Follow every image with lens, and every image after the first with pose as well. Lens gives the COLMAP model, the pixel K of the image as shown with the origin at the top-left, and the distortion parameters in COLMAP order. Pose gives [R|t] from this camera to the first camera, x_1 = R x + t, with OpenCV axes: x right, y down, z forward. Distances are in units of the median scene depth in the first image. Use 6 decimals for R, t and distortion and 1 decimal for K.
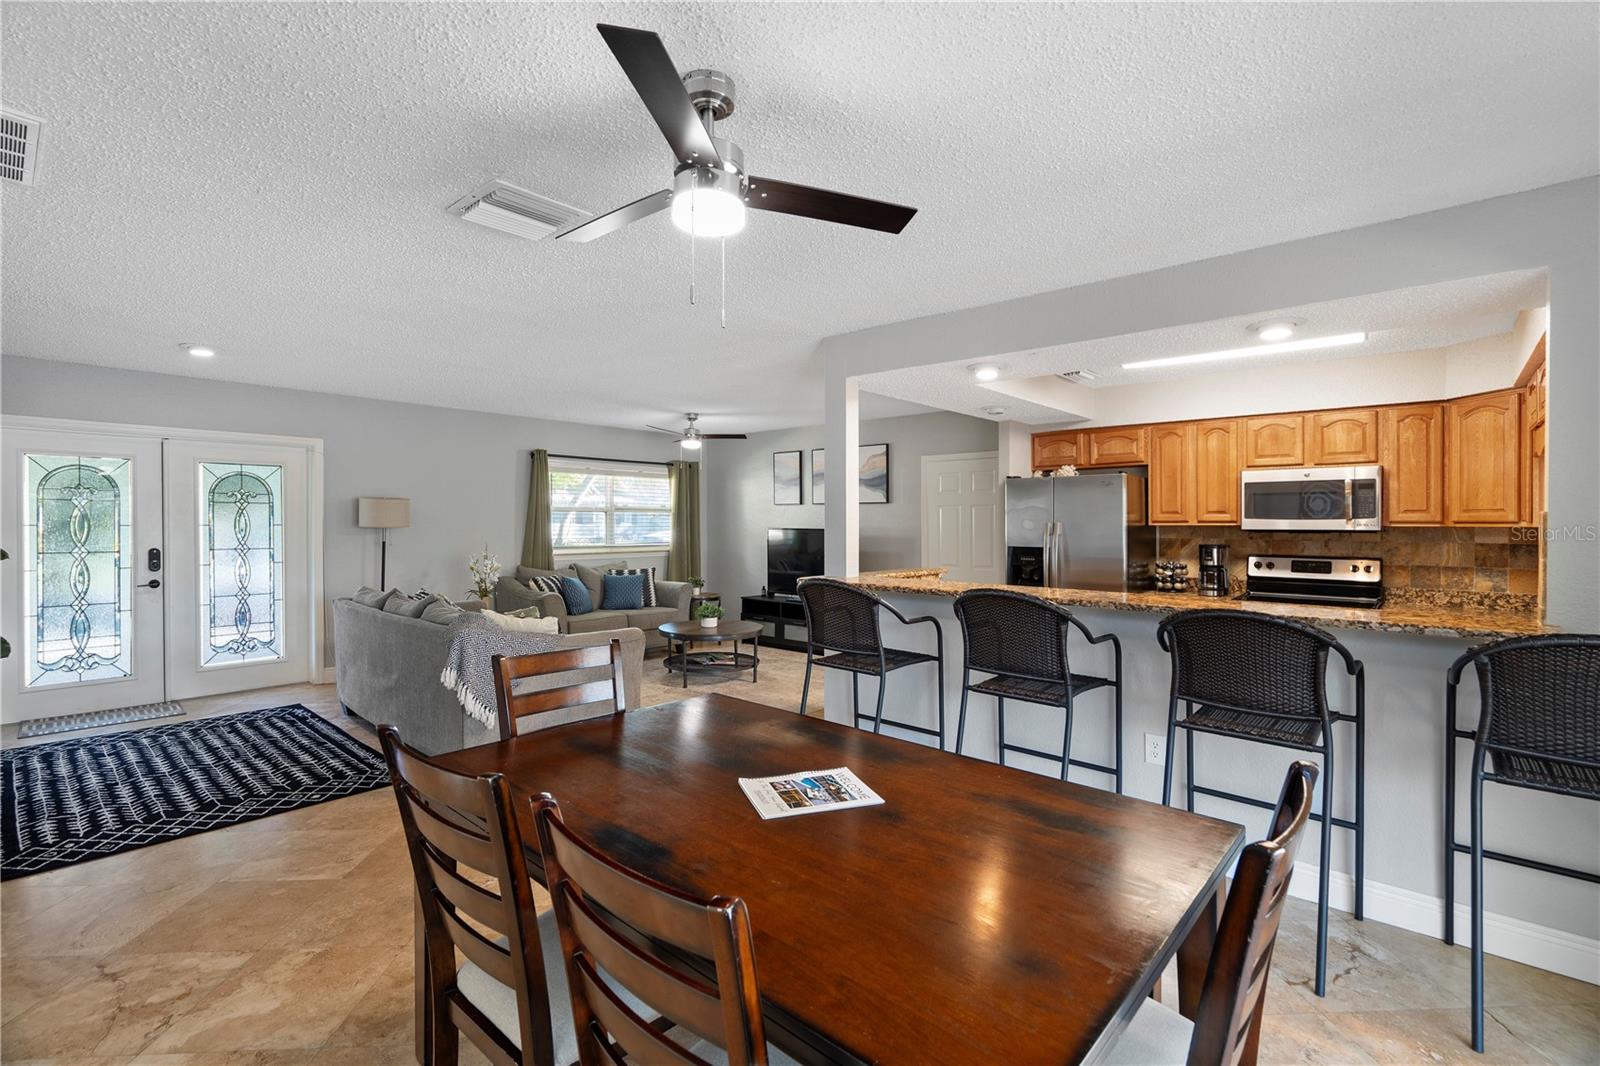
lens RADIAL K [[723.5, 0, 798.5], [0, 723.5, 521.7], [0, 0, 1]] dist [-0.001695, 0.001431]
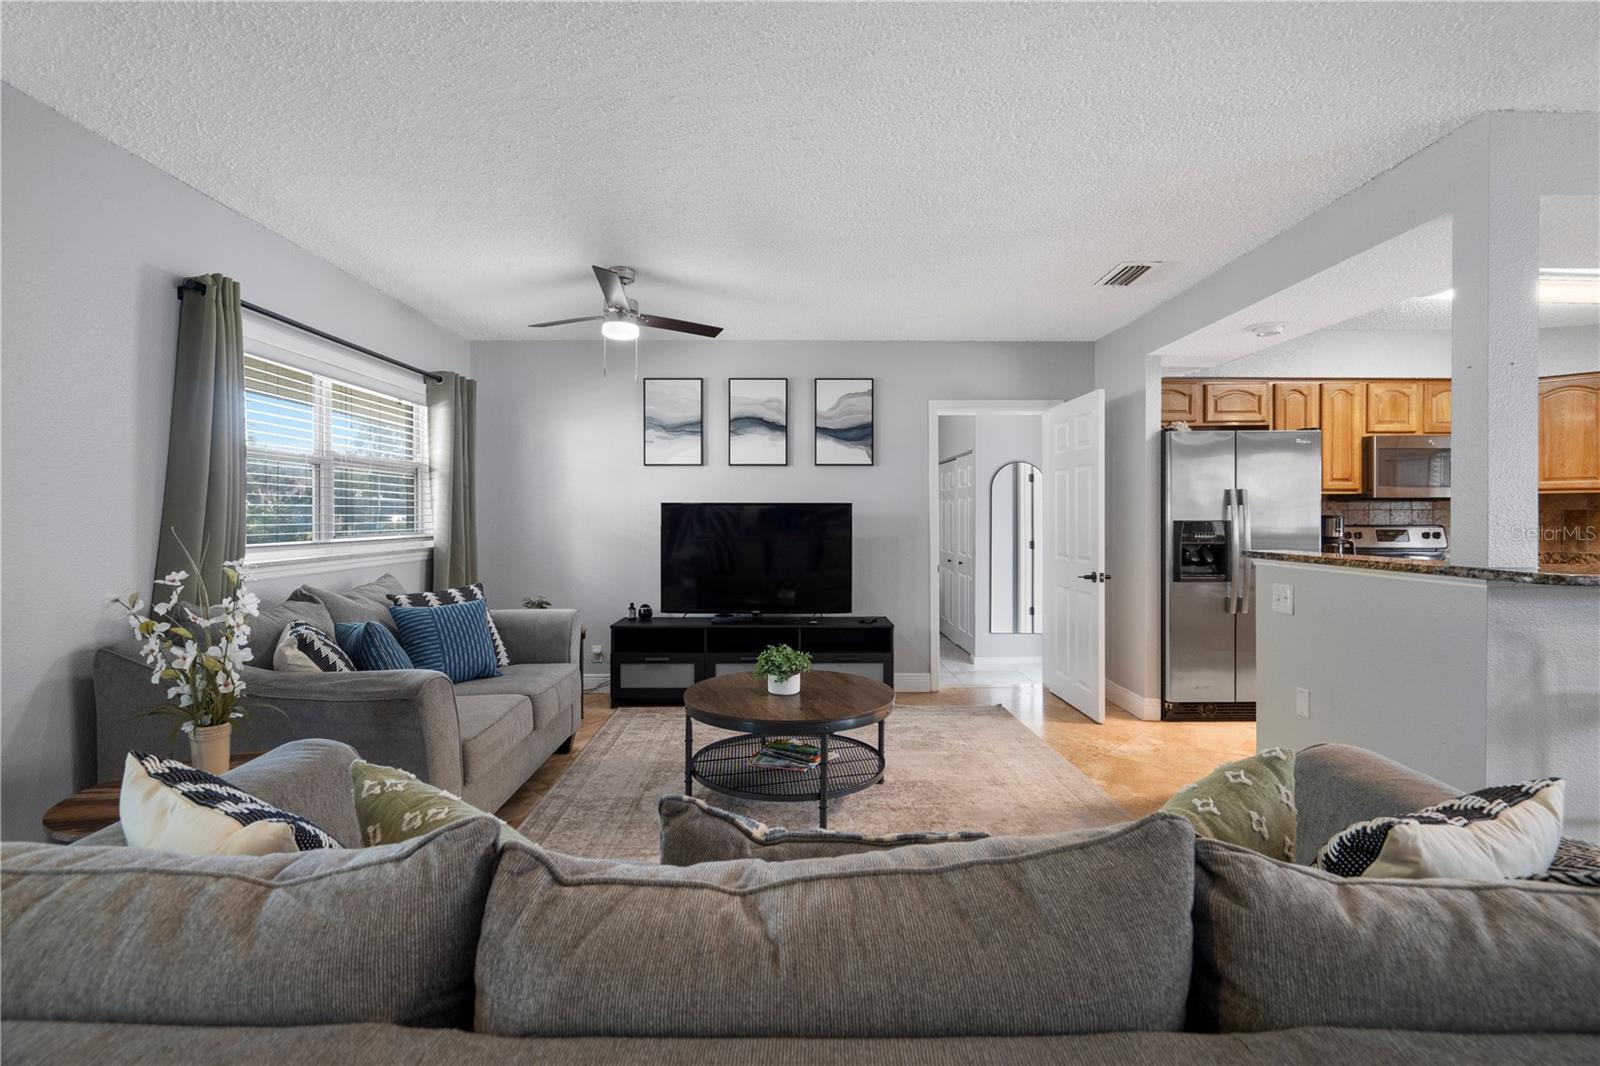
lens RADIAL K [[723.5, 0, 791.6], [0, 723.5, 510.6], [0, 0, 1]] dist [-0.001695, 0.001431]
pose [[0.743093, -0.000515, 0.669188, -0.579548], [0.003456, 0.999989, -0.003067, 0.027772], [-0.669179, 0.004592, 0.743087, 0.806995]]
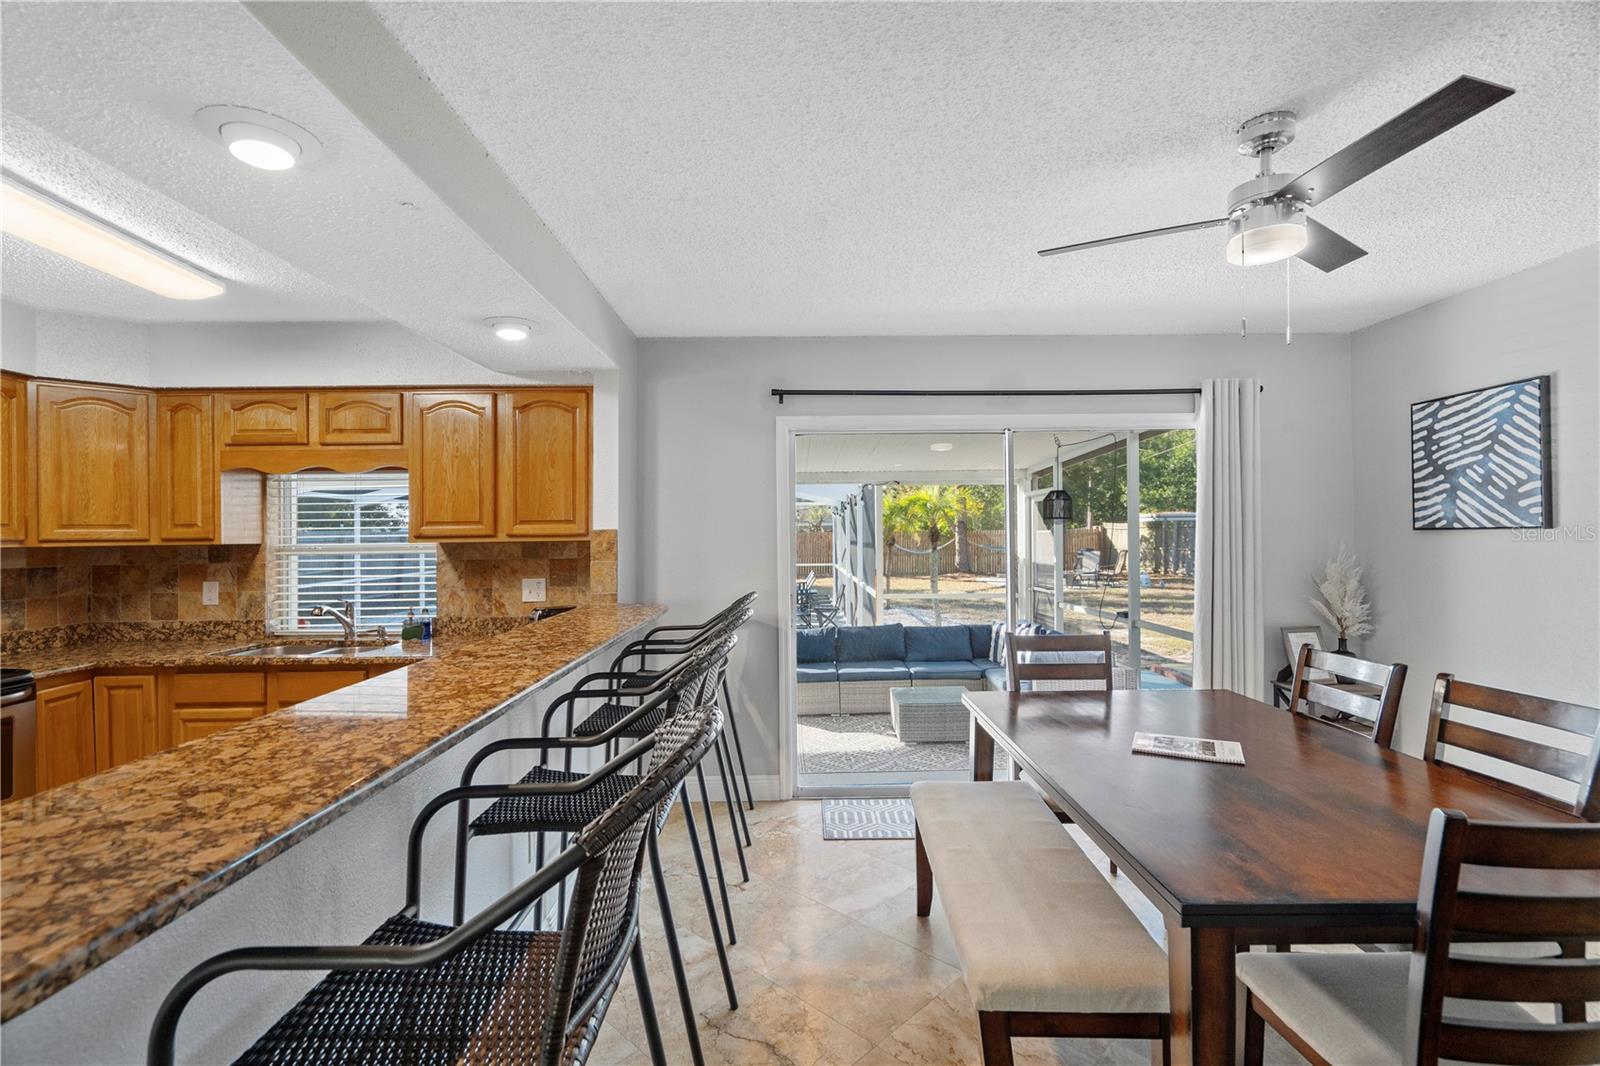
lens RADIAL K [[723.5, 0, 798.9], [0, 723.5, 533.1], [0, 0, 1]] dist [-0.001695, 0.001431]
pose [[-0.672854, 0.003794, 0.739766, -0.156786], [0.009914, 0.999943, 0.003890, -0.002239], [-0.739709, 0.009951, -0.672853, 0.797607]]
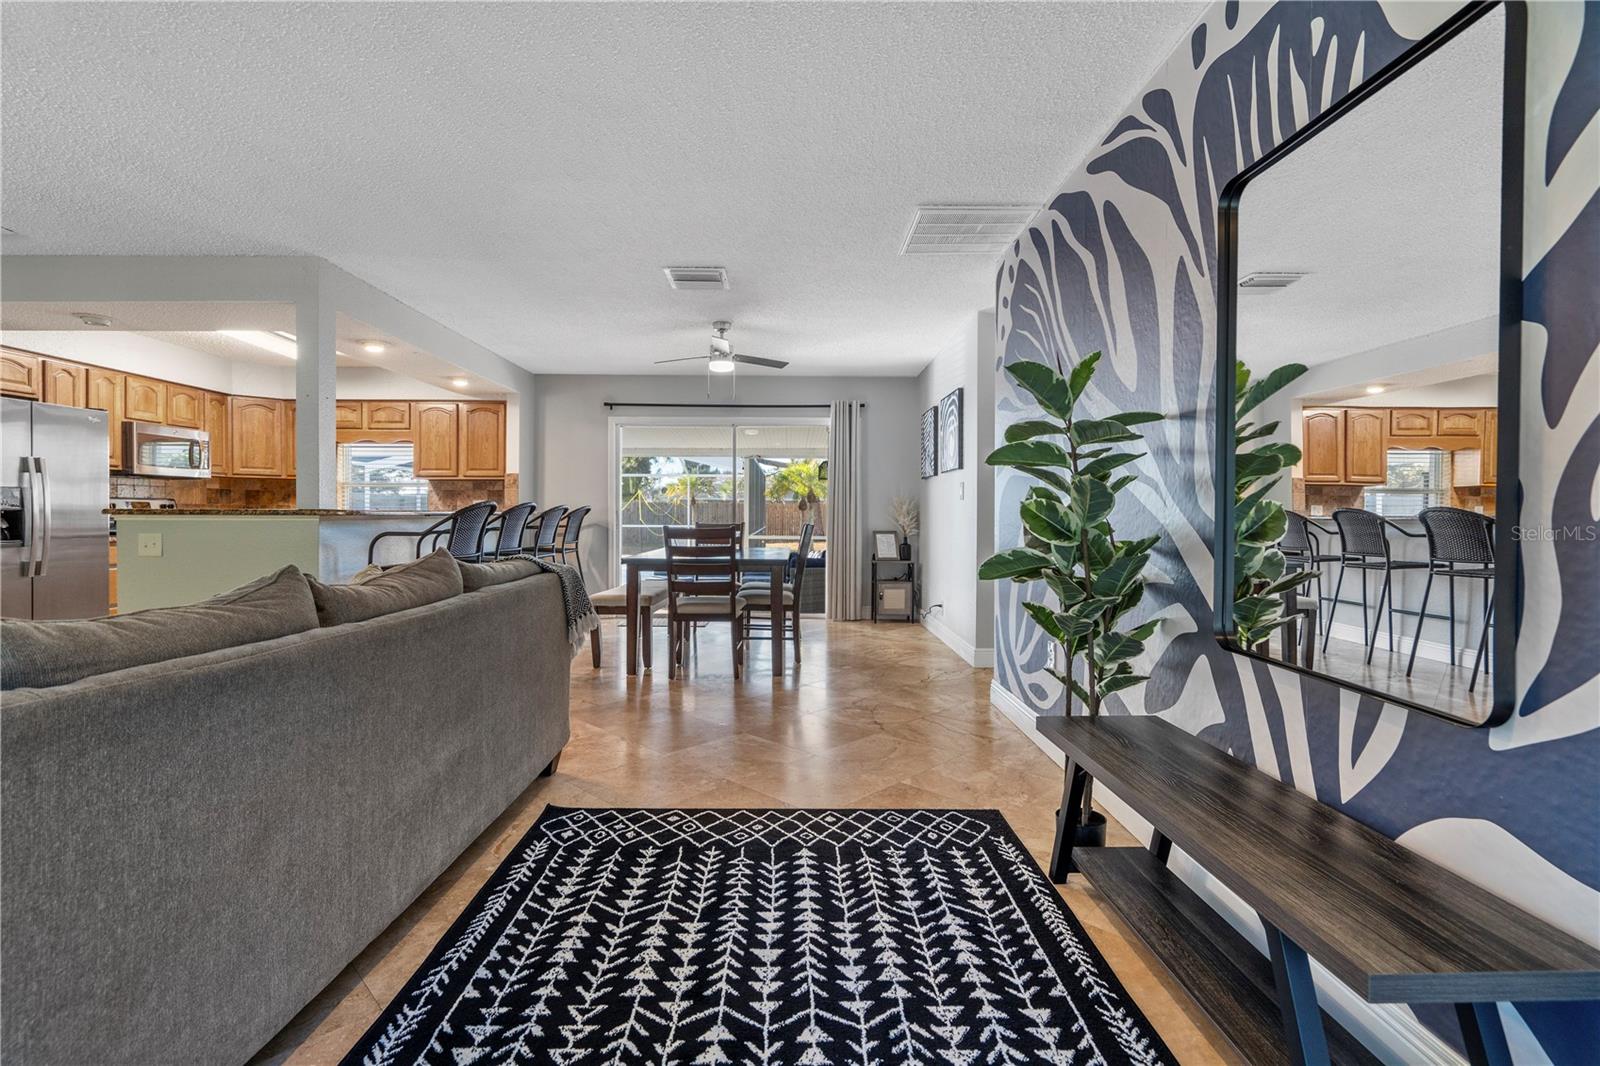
lens RADIAL K [[723.5, 0, 801.6], [0, 723.5, 521.4], [0, 0, 1]] dist [-0.001695, 0.001431]
pose [[-0.678720, -0.013052, 0.734281, -0.910572], [-0.002561, 0.999878, 0.015405, 0.064155], [-0.734392, 0.008576, -0.678671, 1.001333]]
